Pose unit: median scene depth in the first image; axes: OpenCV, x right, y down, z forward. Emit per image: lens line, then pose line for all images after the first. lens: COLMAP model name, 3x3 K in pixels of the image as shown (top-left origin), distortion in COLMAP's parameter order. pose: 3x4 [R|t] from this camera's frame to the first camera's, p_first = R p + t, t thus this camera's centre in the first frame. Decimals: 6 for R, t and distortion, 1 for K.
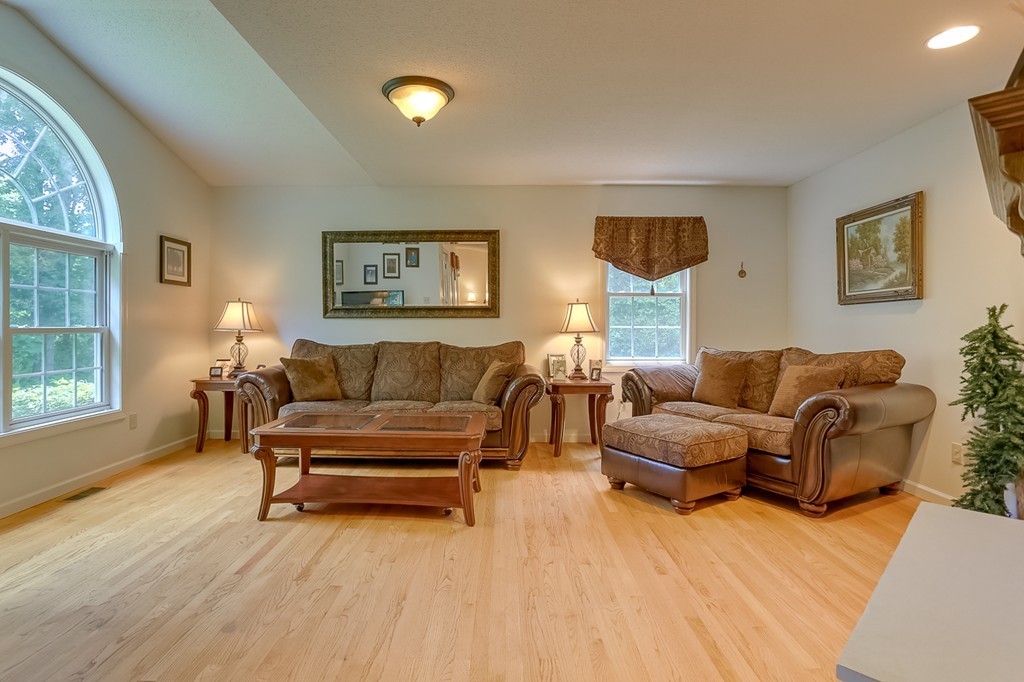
lens RADIAL K [[489.2, 0, 490.3], [0, 489.2, 324.6], [0, 0, 1]] dist [-0.004274, 0.000278]
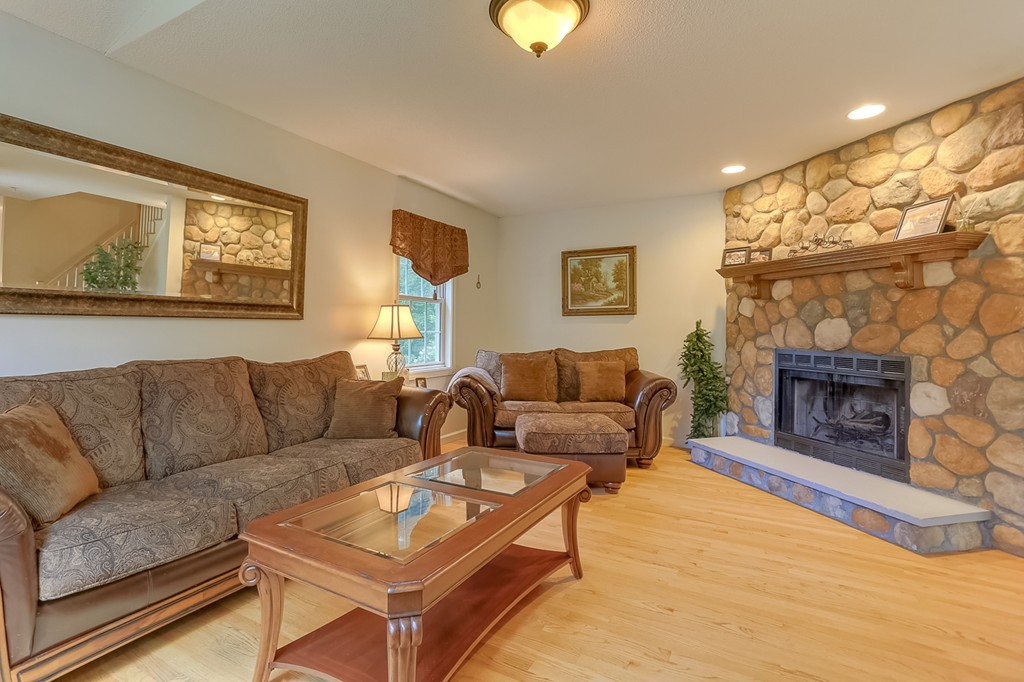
lens RADIAL K [[489.2, 0, 490.3], [0, 489.2, 324.6], [0, 0, 1]] dist [-0.004274, 0.000278]
pose [[0.502941, 0.011800, 0.864240, -0.569691], [-0.006051, 0.999930, -0.010131, -0.000837], [-0.864299, -0.000134, 0.502978, 0.498411]]
